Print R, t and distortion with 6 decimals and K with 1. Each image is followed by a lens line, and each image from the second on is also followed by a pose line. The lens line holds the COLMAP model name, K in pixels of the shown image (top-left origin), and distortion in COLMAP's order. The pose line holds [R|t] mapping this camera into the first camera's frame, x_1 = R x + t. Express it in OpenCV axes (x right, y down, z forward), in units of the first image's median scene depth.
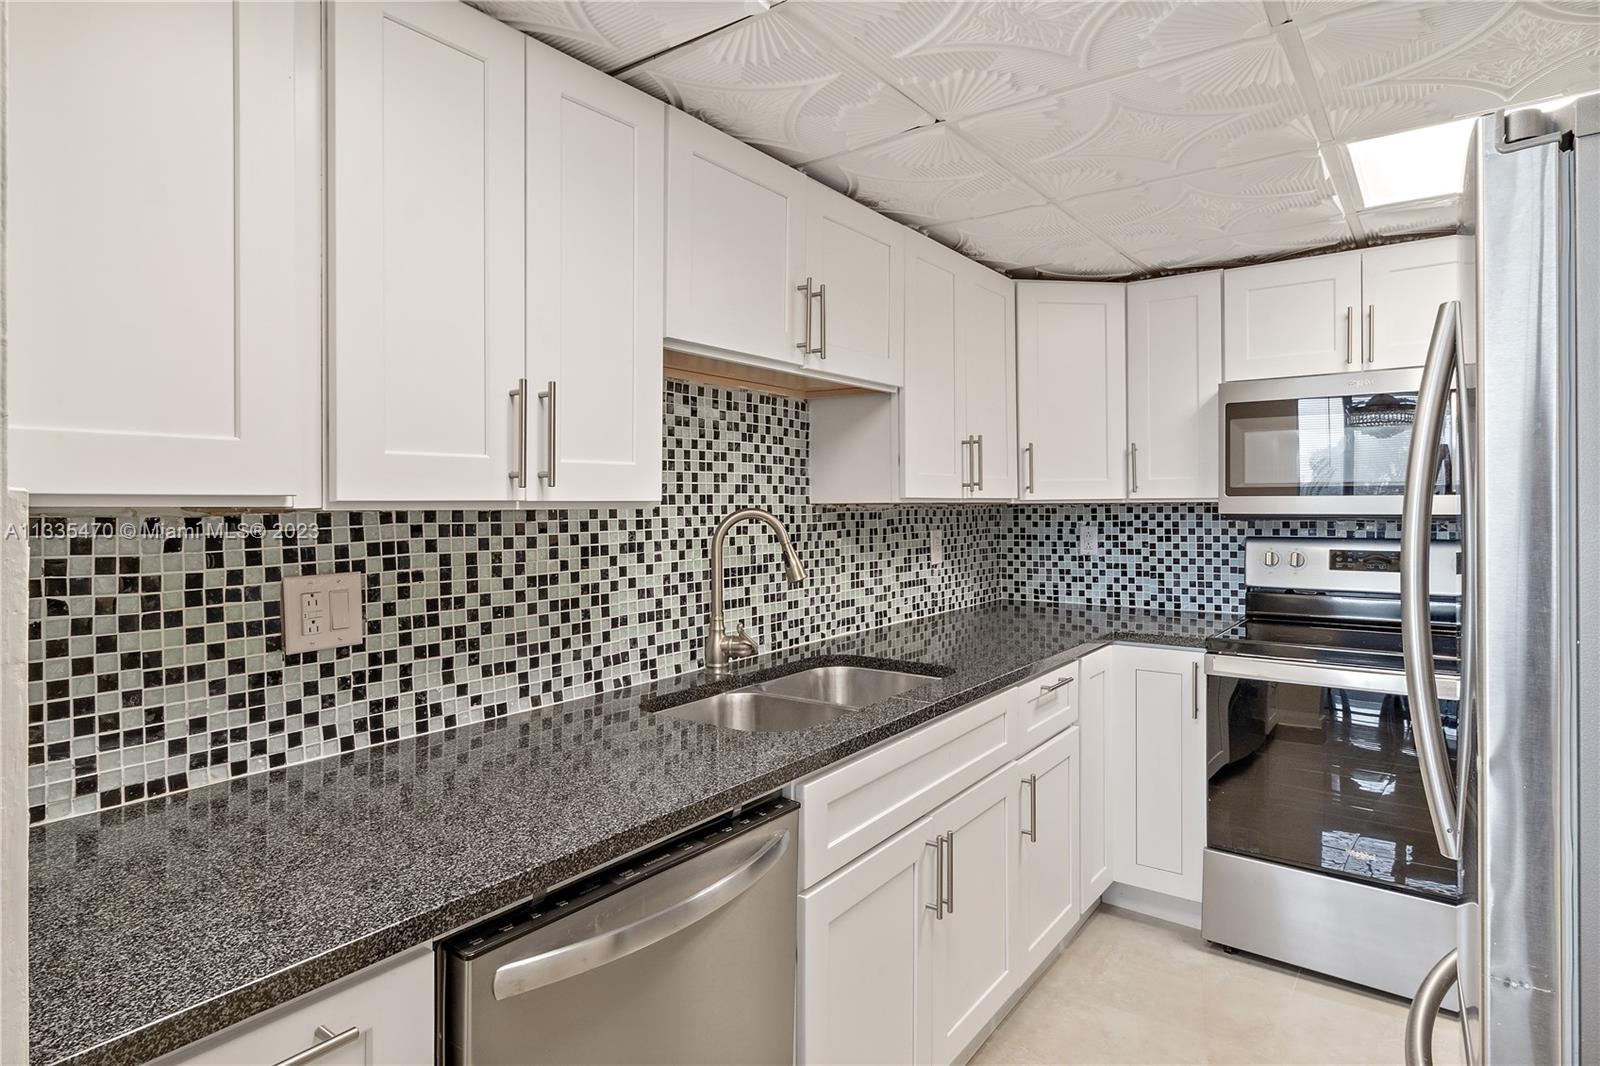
lens RADIAL K [[882.5, 0, 795.5], [0, 882.5, 500.0], [0, 0, 1]] dist [-0.000056, -0.000548]
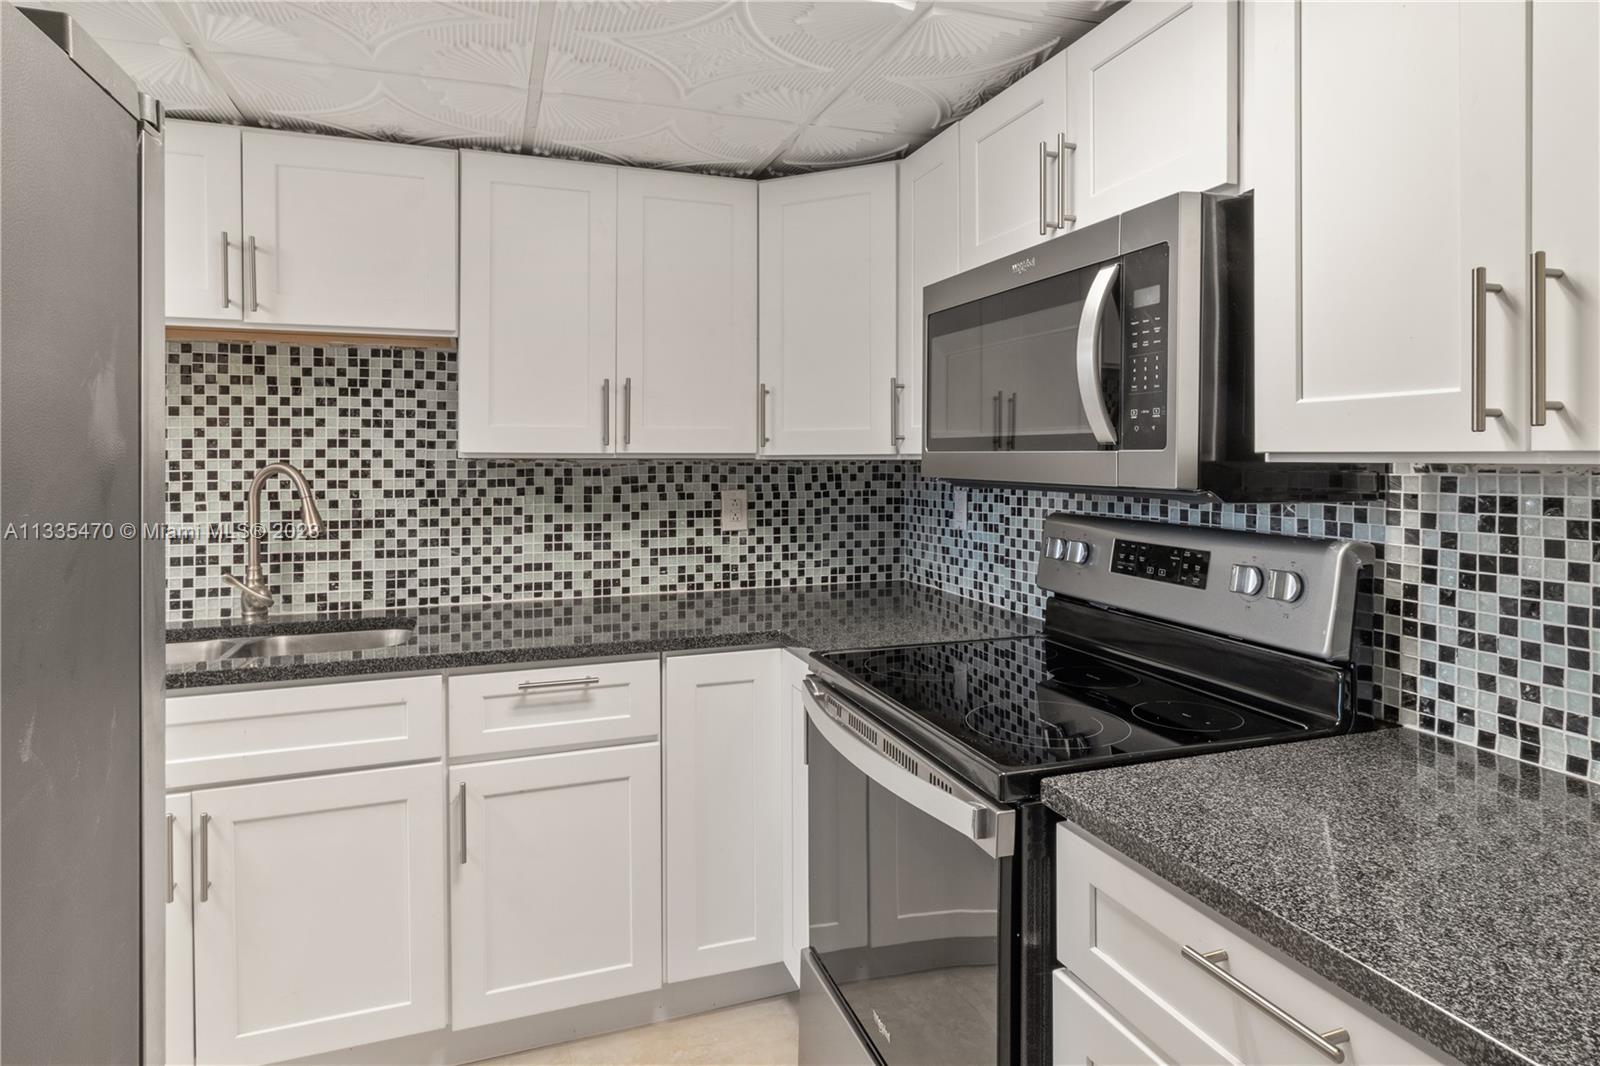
lens RADIAL K [[894.9, 0, 802.1], [0, 894.9, 454.6], [0, 0, 1]] dist [-0.001543, -0.000573]
pose [[0.830998, 0.004693, -0.556256, 0.817348], [-0.002696, 0.999987, 0.004410, -0.004924], [0.556269, -0.002165, 0.831000, 0.383255]]
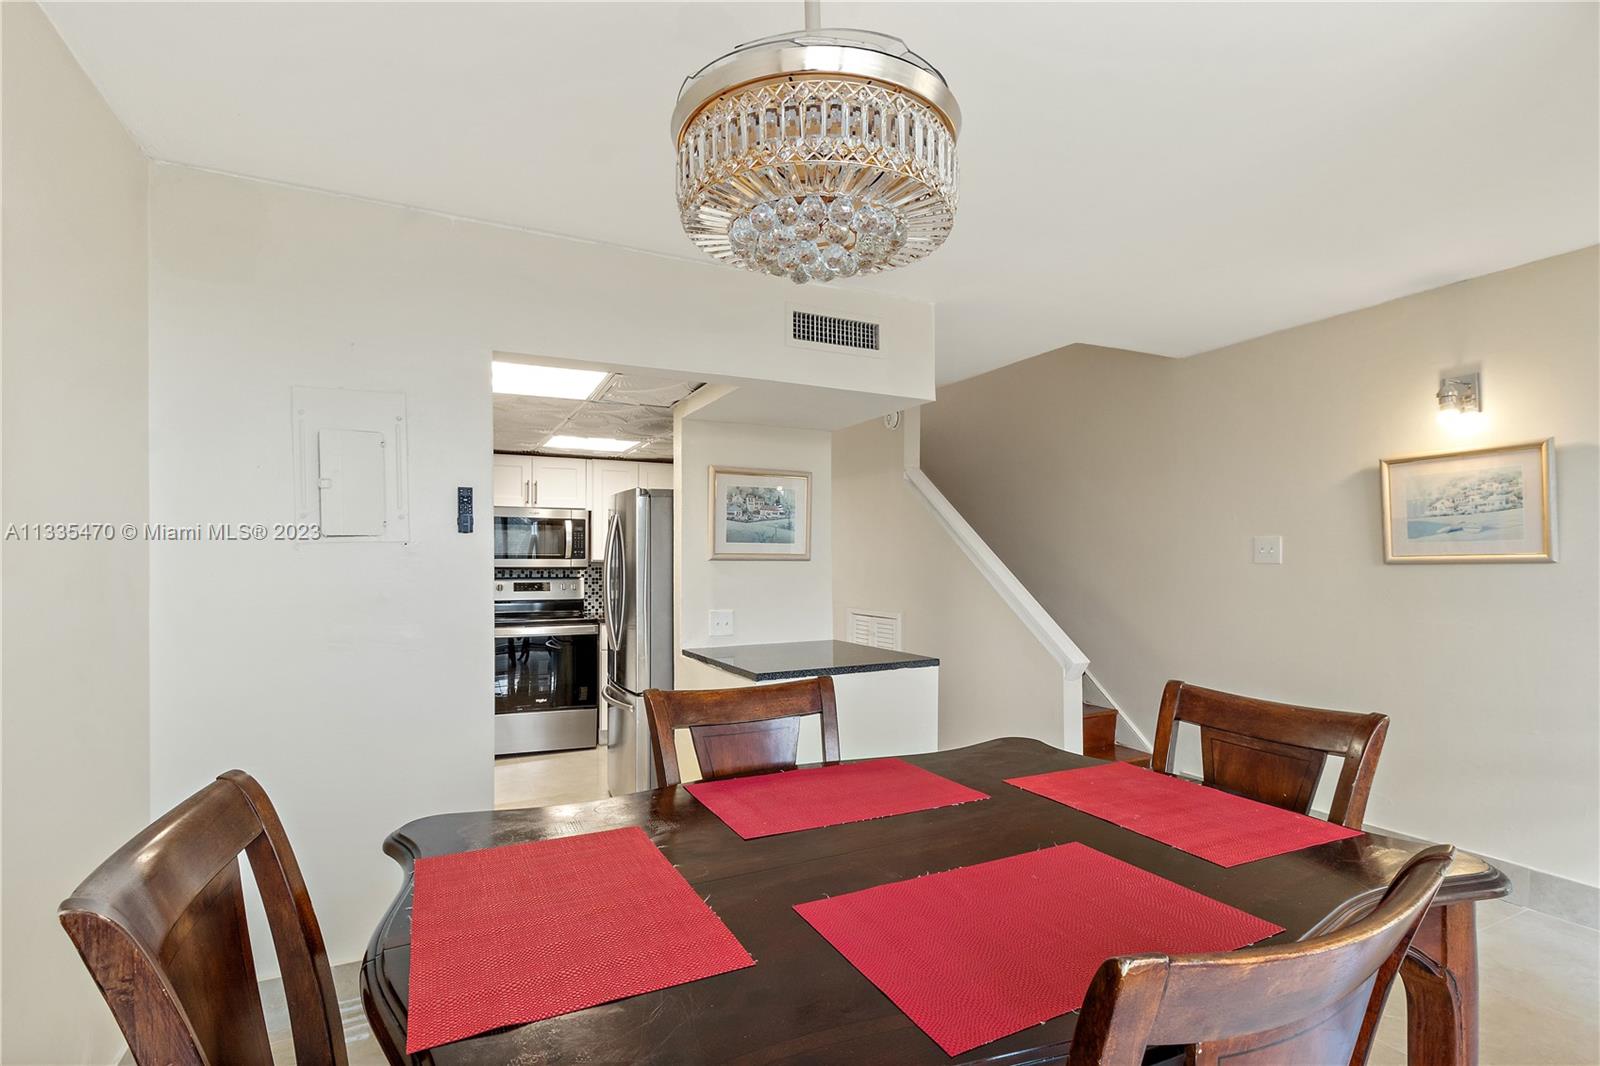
lens RADIAL K [[877.7, 0, 801.9], [0, 877.7, 560.3], [0, 0, 1]] dist [0.001606, -0.000604]
pose [[0.466274, 0.003117, 0.884635, -1.096641], [-0.004996, 0.999987, -0.000890, -0.003561], [-0.884626, -0.004004, 0.466284, -0.741669]]
